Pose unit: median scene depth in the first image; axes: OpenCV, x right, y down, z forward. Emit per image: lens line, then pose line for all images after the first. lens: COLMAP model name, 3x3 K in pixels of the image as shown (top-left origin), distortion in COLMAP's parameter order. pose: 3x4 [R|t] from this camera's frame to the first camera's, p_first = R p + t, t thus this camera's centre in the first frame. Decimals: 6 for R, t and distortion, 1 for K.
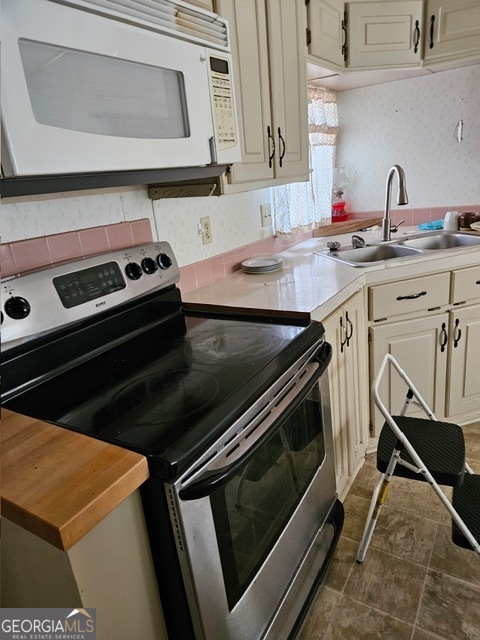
lens RADIAL K [[437.8, 0, 241.3], [0, 437.8, 321.2], [0, 0, 1]] dist [0.032191, -0.019668]
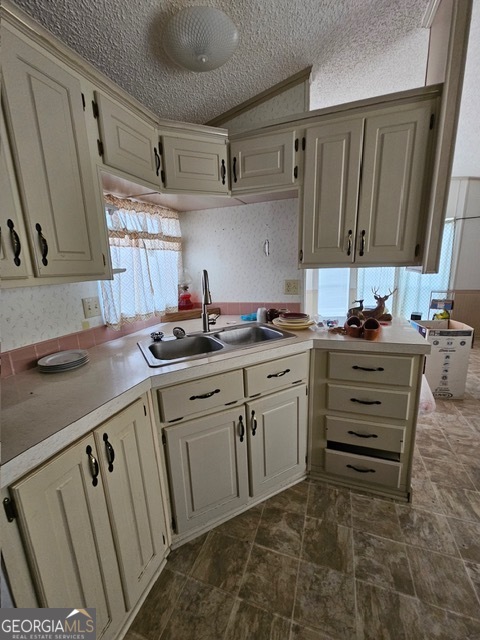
lens RADIAL K [[263.8, 0, 242.0], [0, 263.8, 321.2], [0, 0, 1]] dist [-0.004373, 0.001499]
pose [[0.978162, 0.013938, 0.207376, 0.296569], [0.011985, 0.992306, -0.123229, -0.130872], [-0.207498, 0.123023, 0.970469, 0.316743]]
